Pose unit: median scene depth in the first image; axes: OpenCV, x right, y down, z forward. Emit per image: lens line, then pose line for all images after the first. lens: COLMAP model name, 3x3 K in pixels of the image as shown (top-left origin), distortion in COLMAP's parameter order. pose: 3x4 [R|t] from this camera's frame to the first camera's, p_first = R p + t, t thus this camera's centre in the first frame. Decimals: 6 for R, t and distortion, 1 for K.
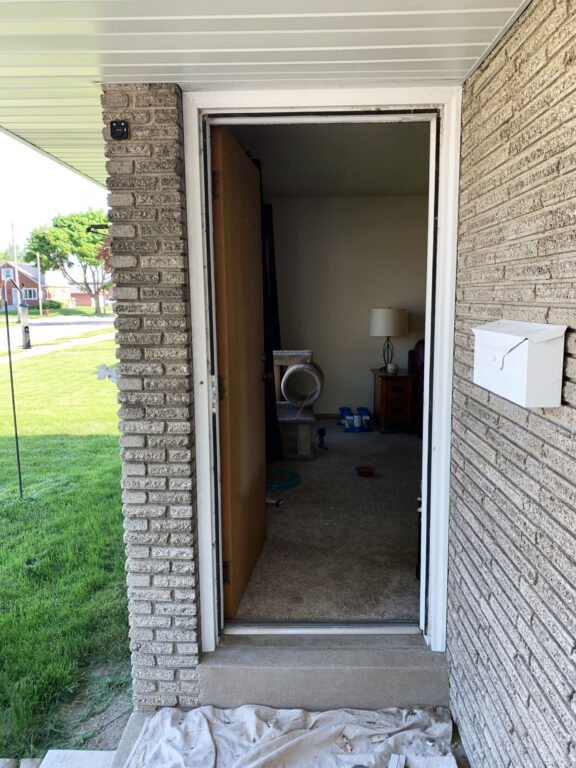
lens RADIAL K [[589.0, 0, 285.3], [0, 589.0, 384.2], [0, 0, 1]] dist [-0.010244, -0.001878]
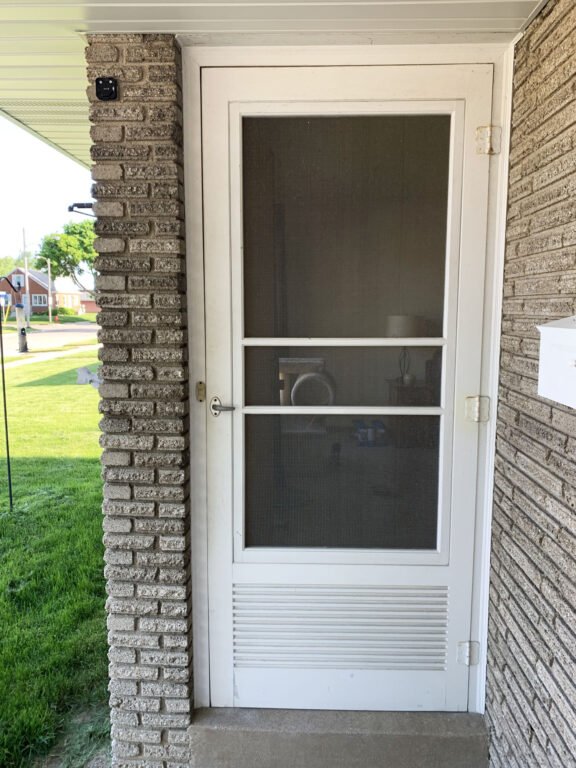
lens RADIAL K [[589.0, 0, 289.4], [0, 589.0, 380.9], [0, 0, 1]] dist [-0.010244, -0.001878]
pose [[0.999858, 0.014947, -0.007842, -0.006715], [-0.015122, 0.999626, -0.022796, 0.001365], [0.007499, 0.022911, 0.999709, 0.158242]]
